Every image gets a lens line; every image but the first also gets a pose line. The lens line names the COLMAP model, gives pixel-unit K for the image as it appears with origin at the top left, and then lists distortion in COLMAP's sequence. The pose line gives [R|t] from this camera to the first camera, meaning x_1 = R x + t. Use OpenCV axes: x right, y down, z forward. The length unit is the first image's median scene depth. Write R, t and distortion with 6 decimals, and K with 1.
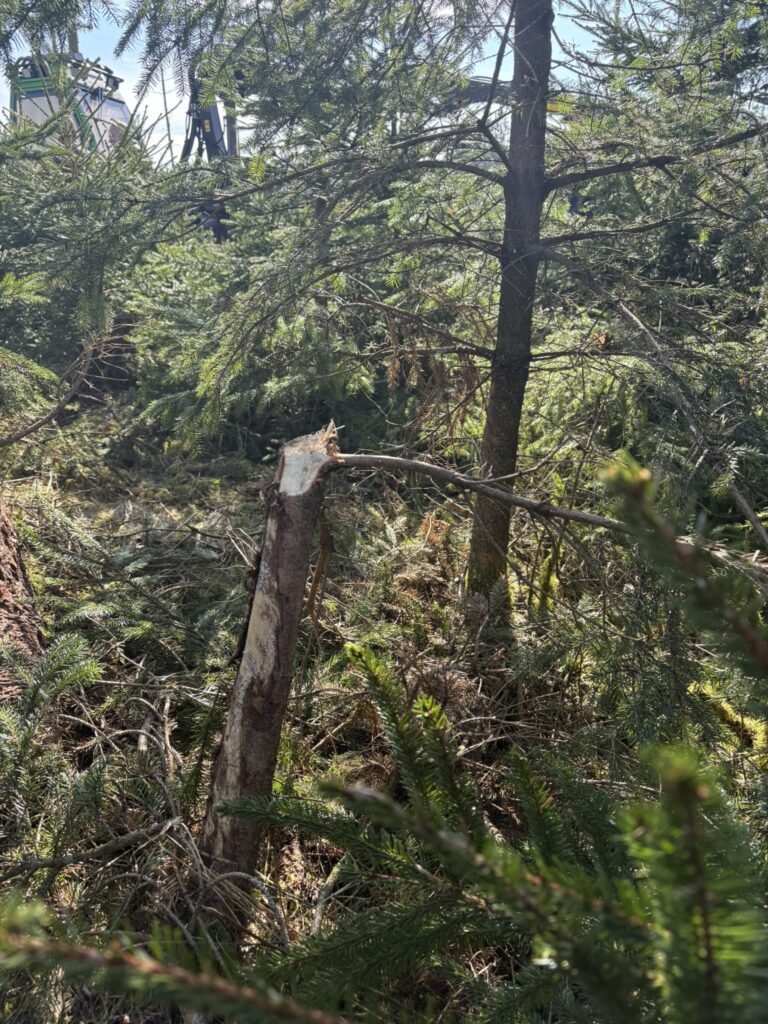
lens RADIAL K [[780.0, 0, 383.2], [0, 780.0, 514.6], [0, 0, 1]] dist [0.044090, -0.002666]
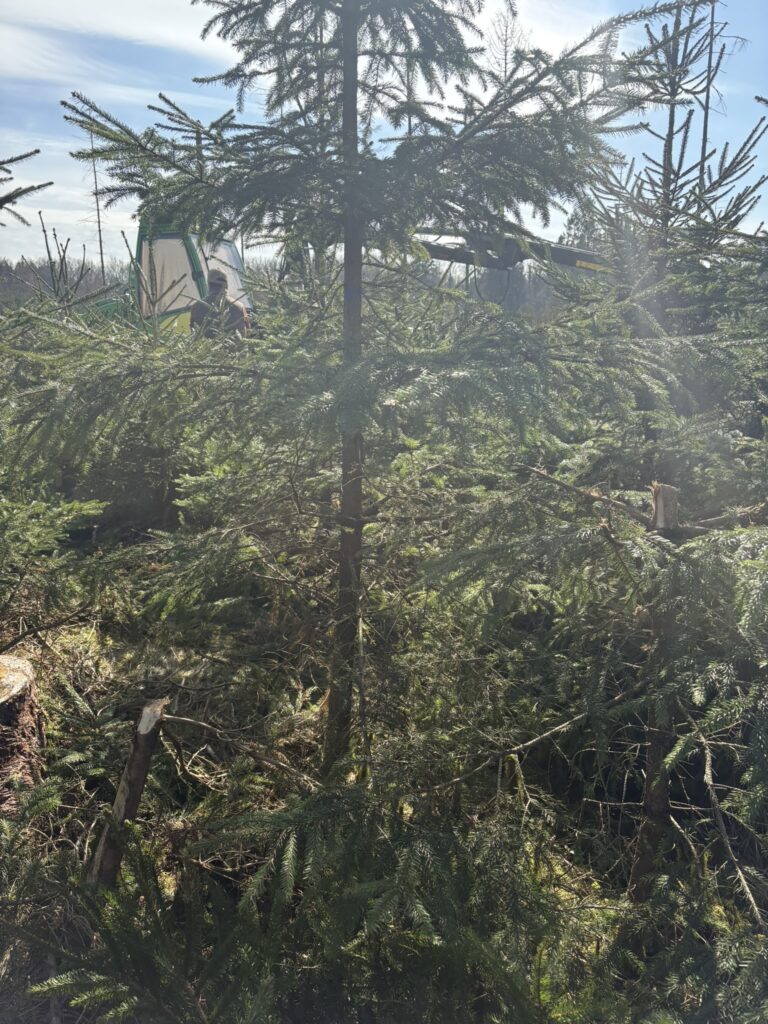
lens RADIAL K [[780.0, 0, 385.5], [0, 780.0, 510.1], [0, 0, 1]] dist [0.044090, -0.002666]
pose [[0.991767, 0.063583, -0.111152, 0.494313], [-0.075168, 0.991801, -0.103350, -0.305058], [0.103669, 0.110854, 0.988415, -0.743898]]
